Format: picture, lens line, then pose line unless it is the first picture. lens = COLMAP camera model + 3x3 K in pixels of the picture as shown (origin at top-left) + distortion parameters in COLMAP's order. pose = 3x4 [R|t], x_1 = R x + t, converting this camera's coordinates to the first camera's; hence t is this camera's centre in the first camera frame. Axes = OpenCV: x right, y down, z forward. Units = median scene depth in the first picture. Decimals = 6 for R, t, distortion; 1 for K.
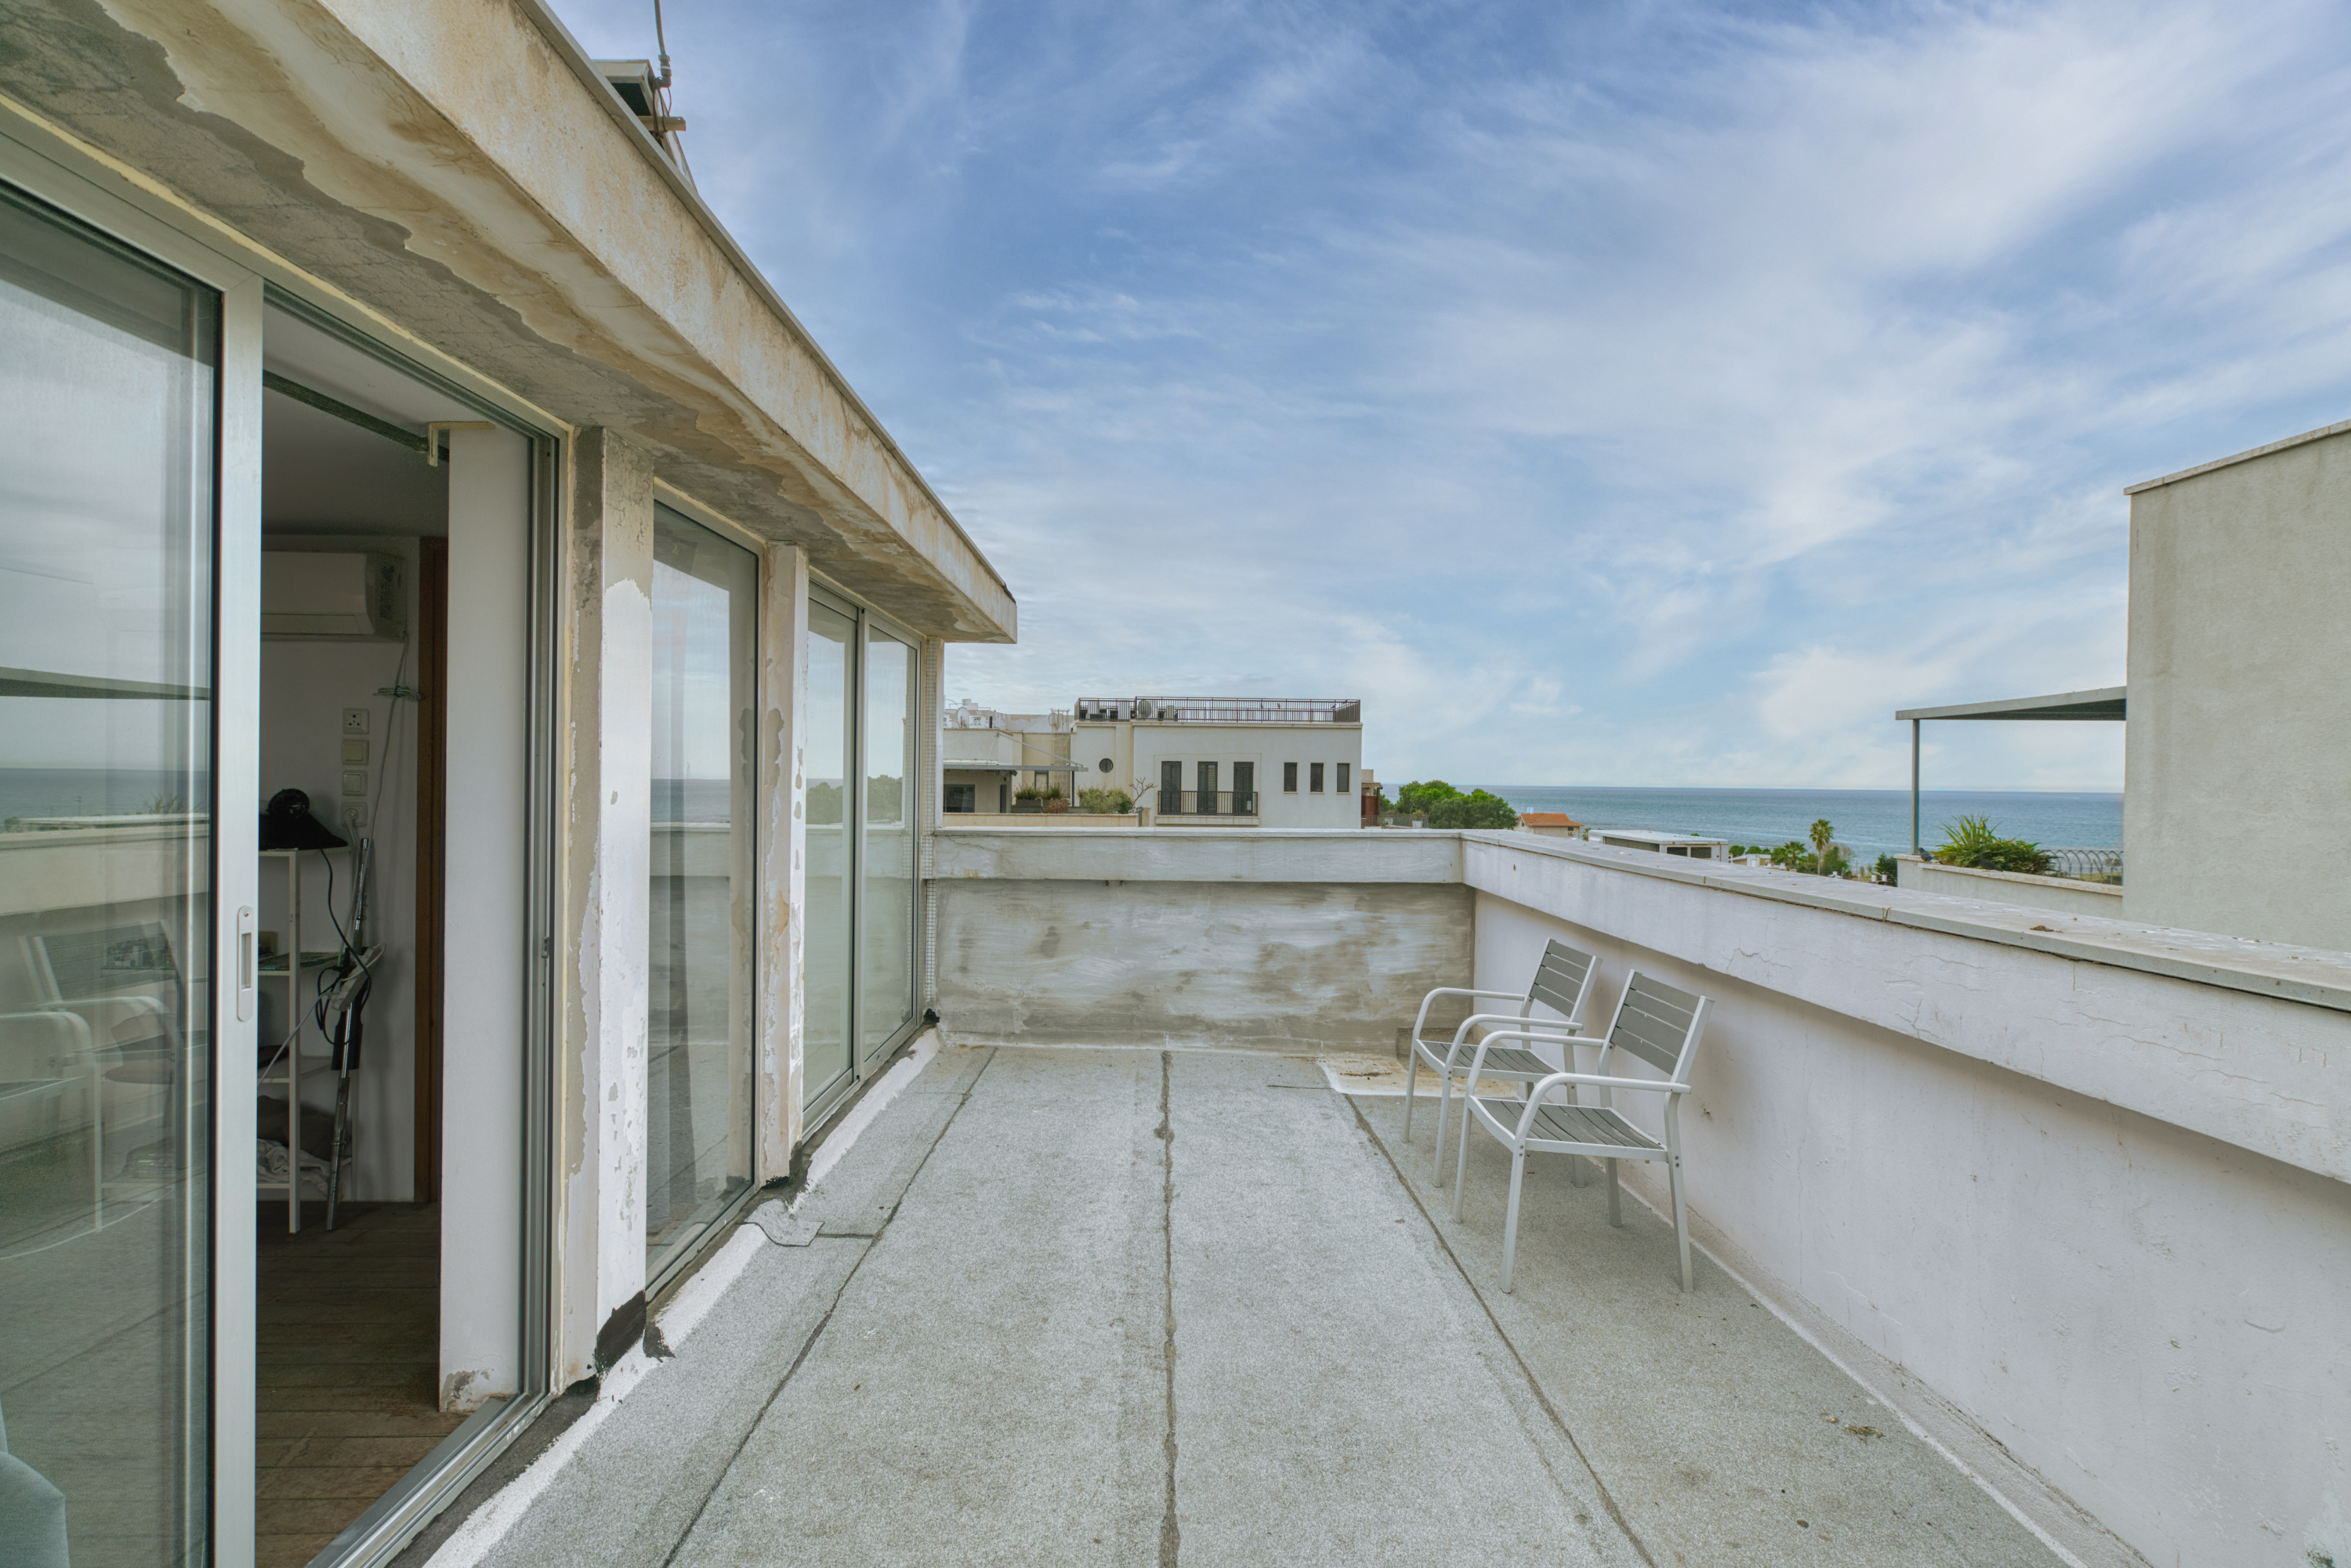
lens RADIAL K [[1080.0, 0, 1172.0], [0, 1080.0, 783.8], [0, 0, 1]] dist [0.002123, 0.000103]
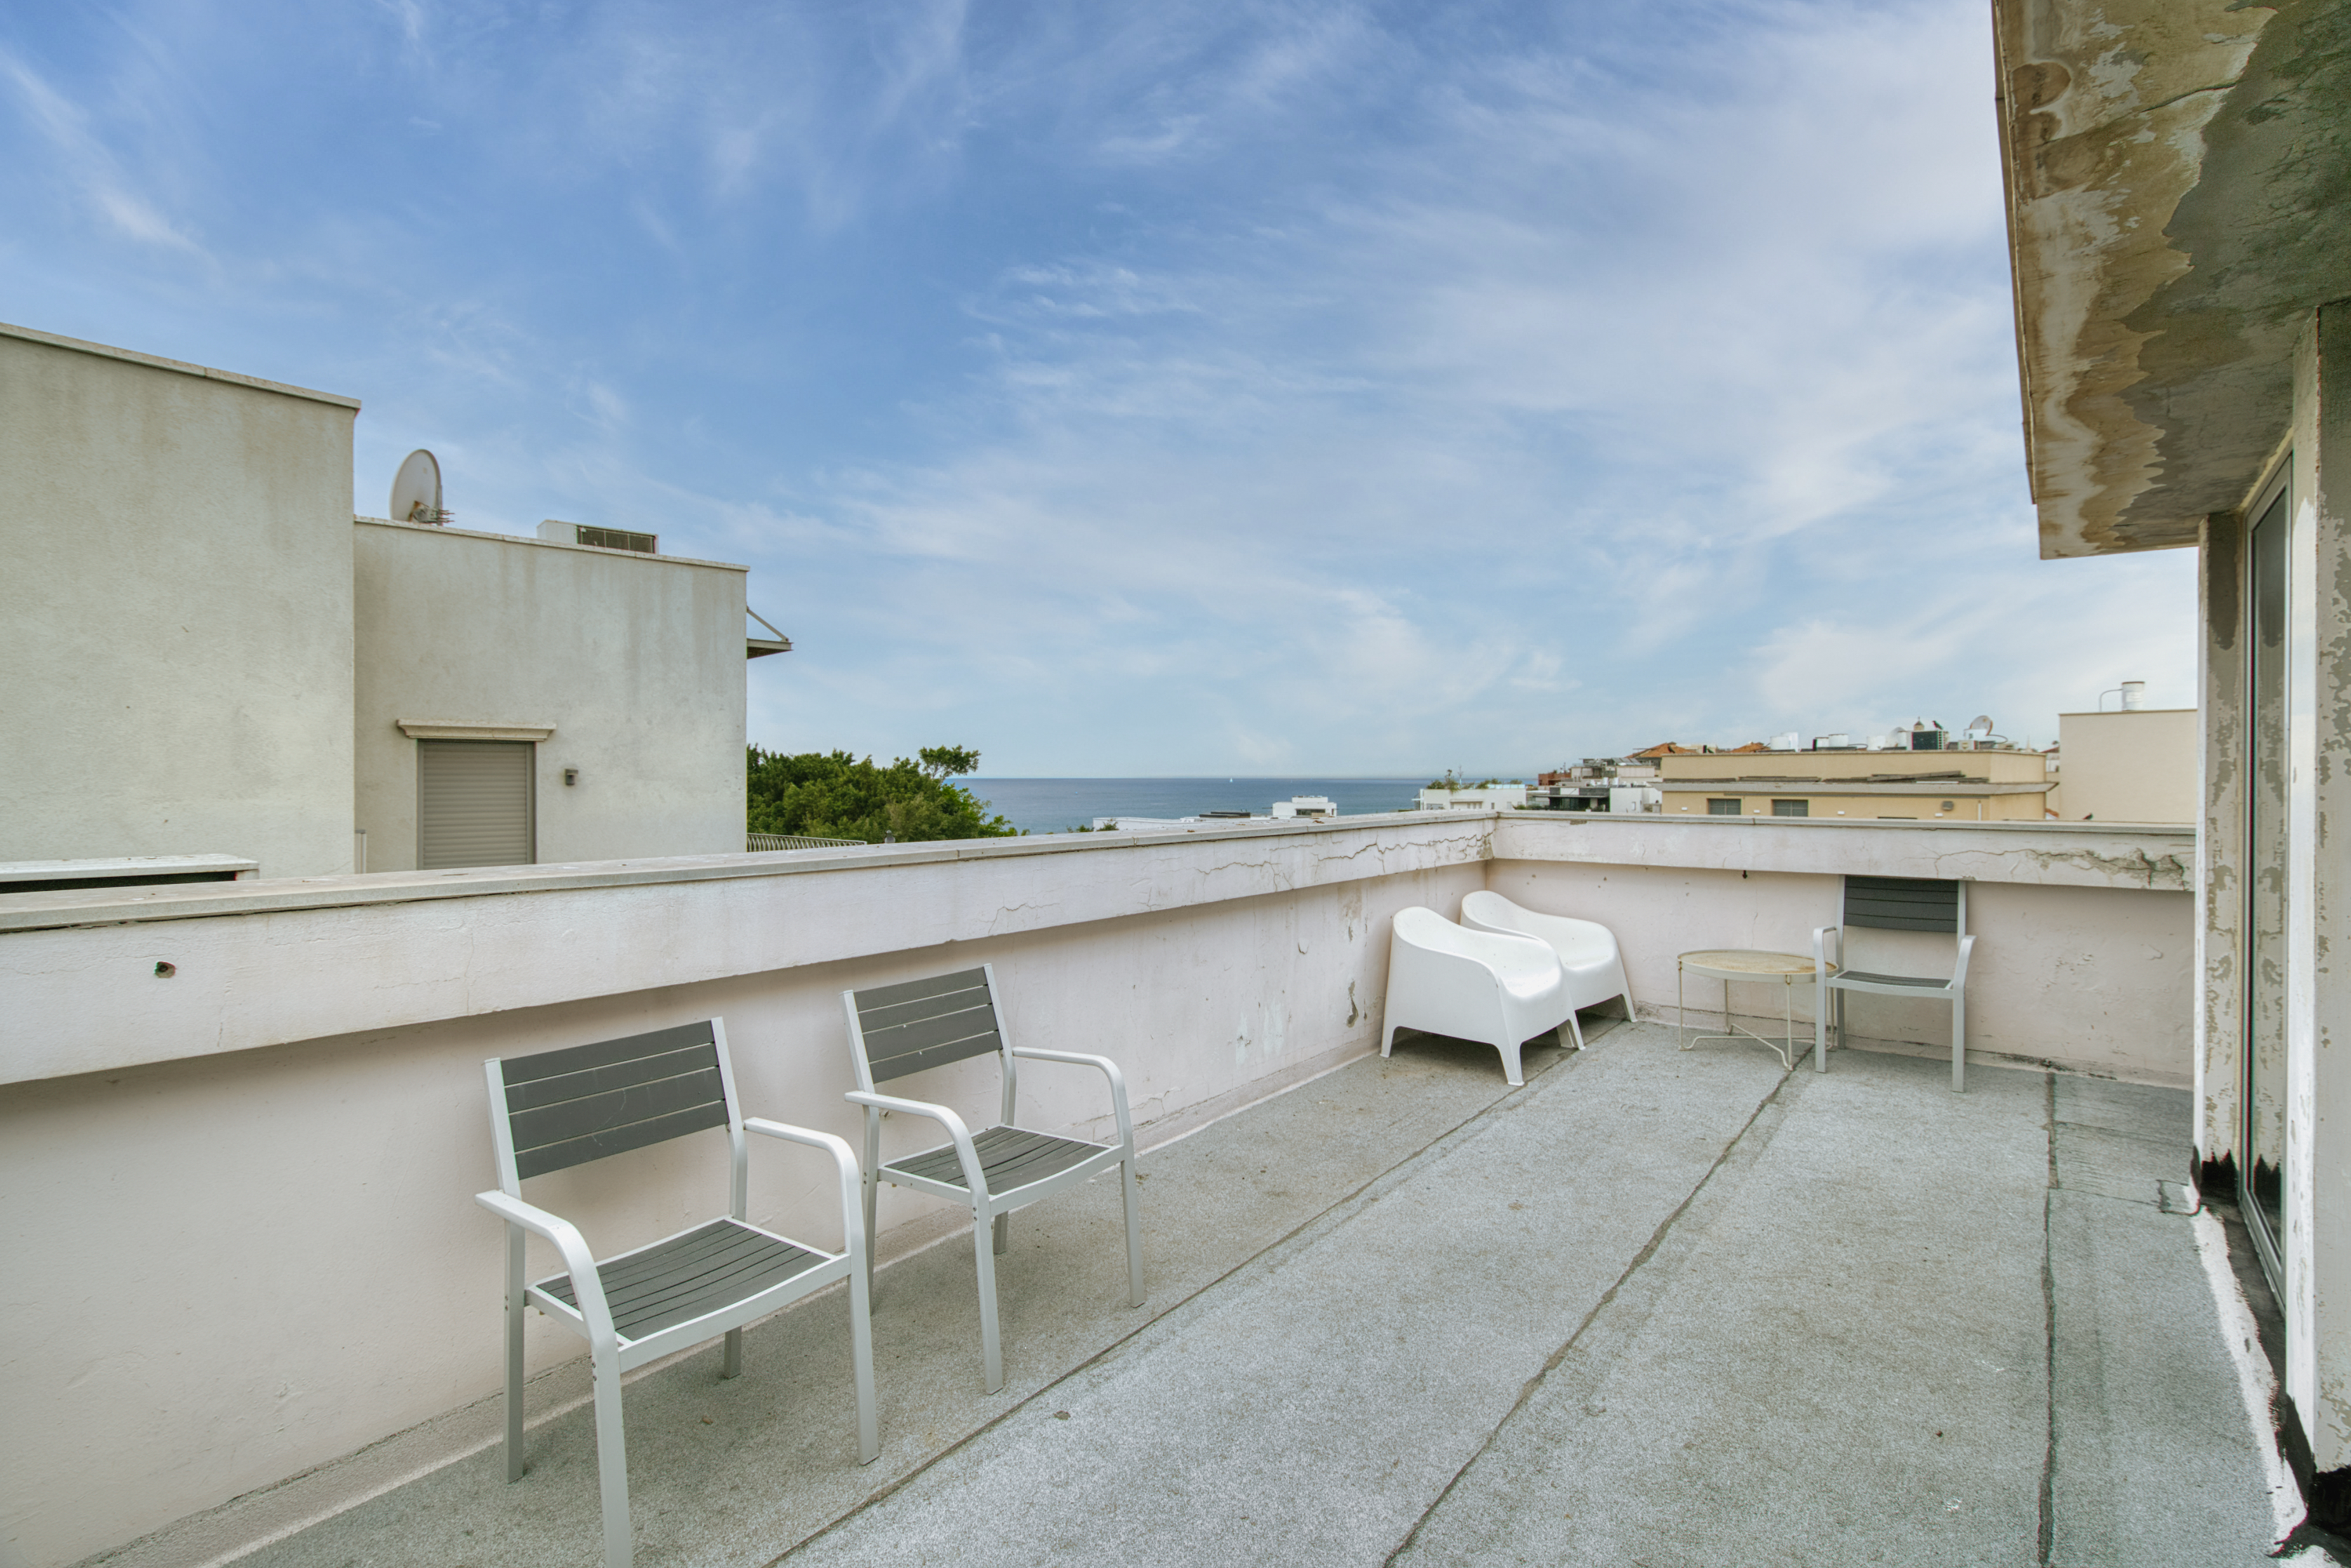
lens RADIAL K [[1080.0, 0, 1171.0], [0, 1080.0, 783.5], [0, 0, 1]] dist [0.002123, 0.000103]
pose [[-0.769584, -0.016181, 0.638340, -0.358144], [-0.006712, 0.999829, 0.017252, 0.009213], [-0.638510, 0.008992, -0.769561, 2.050422]]
